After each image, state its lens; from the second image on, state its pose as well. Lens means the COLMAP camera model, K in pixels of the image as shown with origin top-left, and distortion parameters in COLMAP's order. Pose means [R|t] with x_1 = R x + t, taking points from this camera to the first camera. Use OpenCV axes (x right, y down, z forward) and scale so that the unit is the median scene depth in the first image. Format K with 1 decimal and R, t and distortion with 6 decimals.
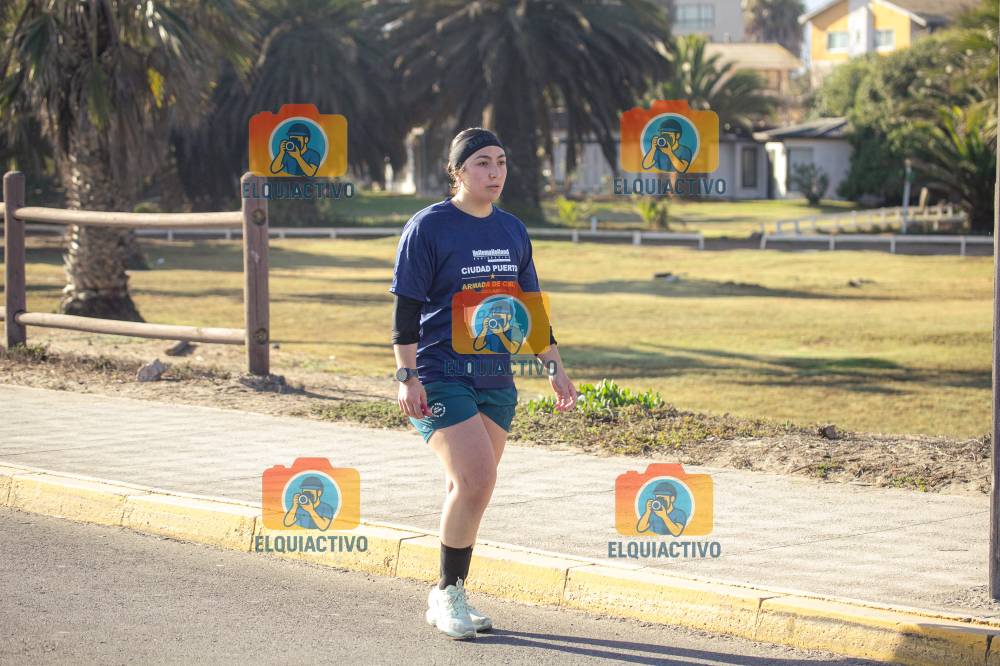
lens RADIAL K [[2987.9, 0, 479.0], [0, 2987.9, 316.1], [0, 0, 1]] dist [-0.045070, 0.000000]
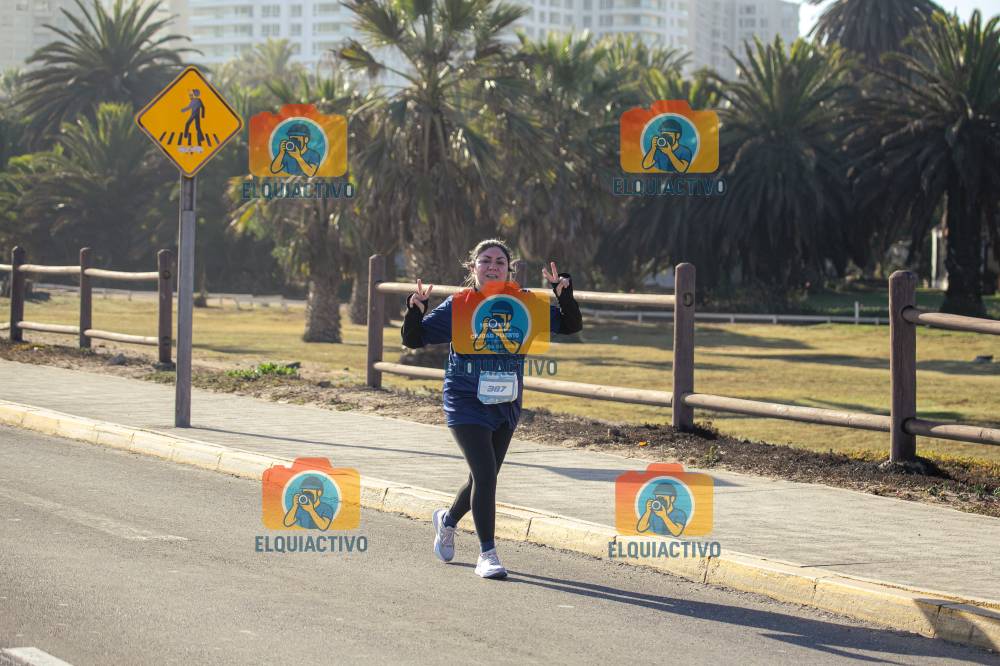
lens RADIAL K [[2987.9, 0, 453.1], [0, 2987.9, 316.9], [0, 0, 1]] dist [-0.045070, 0.000000]
pose [[0.968504, 0.025398, -0.247700, 0.207989], [-0.033356, 0.999052, -0.027985, 0.014047], [0.246754, 0.035366, 0.968433, -0.266398]]
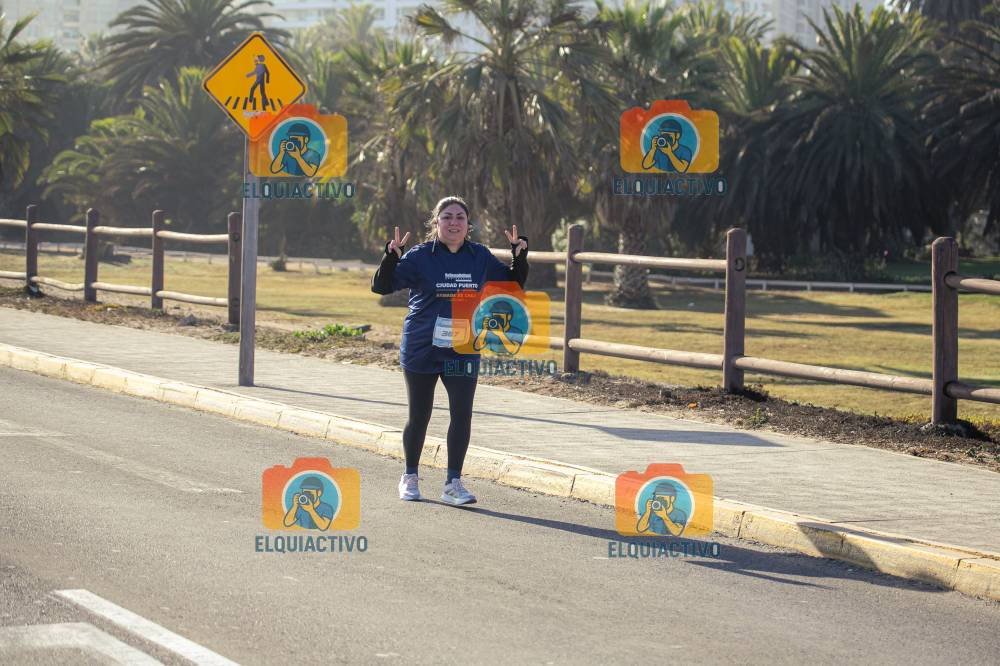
lens RADIAL K [[2987.9, 0, 450.4], [0, 2987.9, 326.9], [0, 0, 1]] dist [-0.045070, 0.000000]
pose [[0.960789, 0.036772, -0.274833, 0.214665], [-0.041727, 0.999055, -0.012204, 0.014721], [0.274124, 0.023193, 0.961415, -0.275330]]
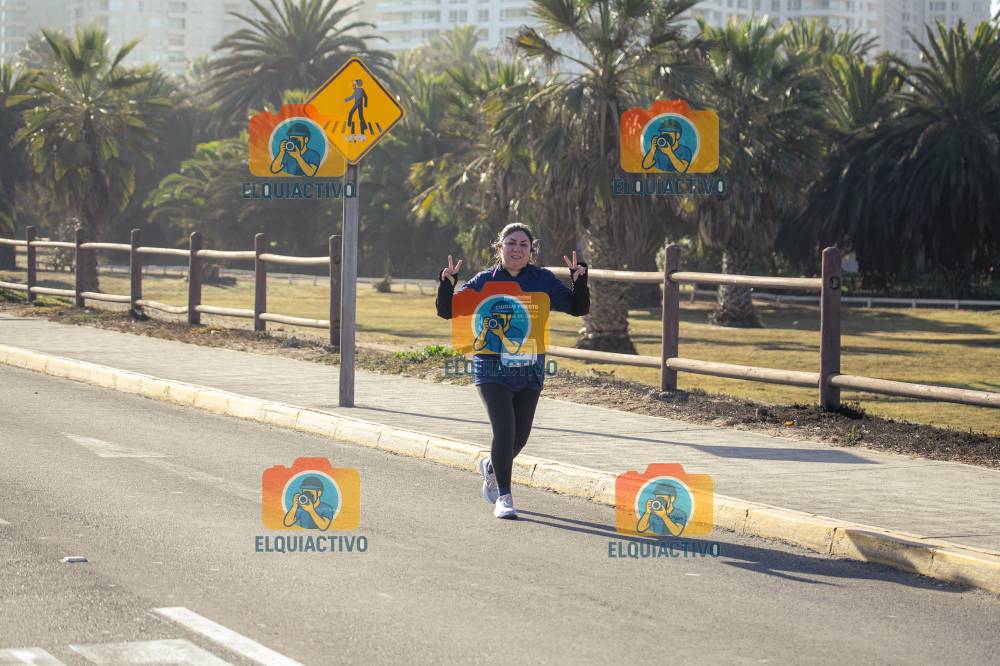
lens RADIAL K [[2987.9, 0, 446.1], [0, 2987.9, 324.4], [0, 0, 1]] dist [-0.045070, 0.000000]
pose [[0.950178, 0.027608, -0.310484, 0.217291], [-0.035033, 0.999217, -0.018364, 0.014677], [0.309734, 0.028326, 0.950401, -0.279171]]
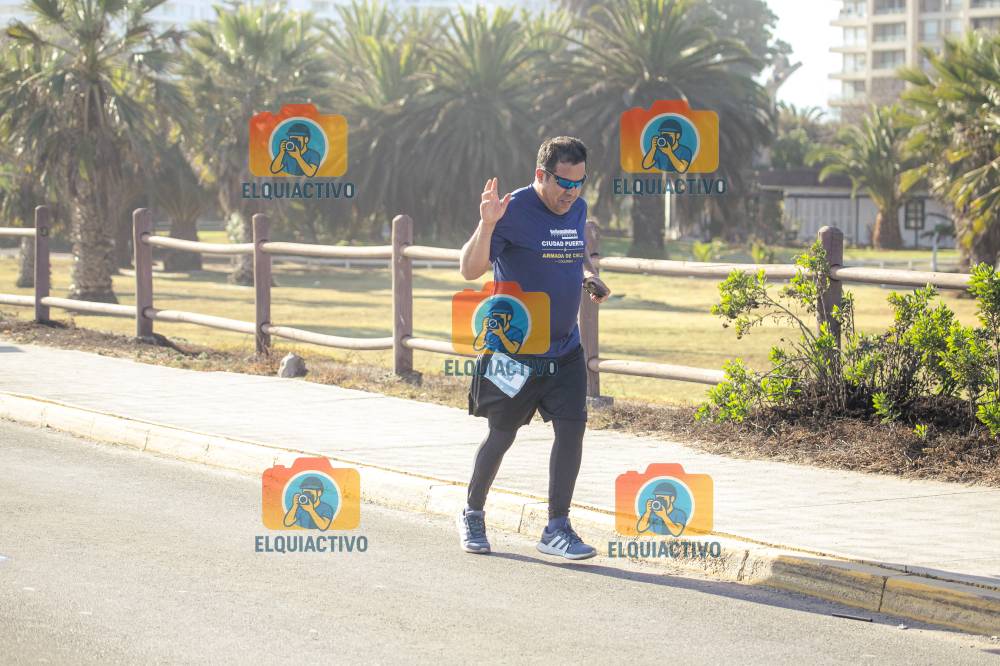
lens RADIAL K [[2987.9, 0, 494.3], [0, 2987.9, 331.3], [0, 0, 1]] dist [-0.045070, 0.000000]
pose [[0.983209, 0.020974, -0.181275, 0.346055], [-0.023204, 0.999679, -0.010193, 0.023646], [0.181003, 0.014228, 0.983380, -0.441164]]
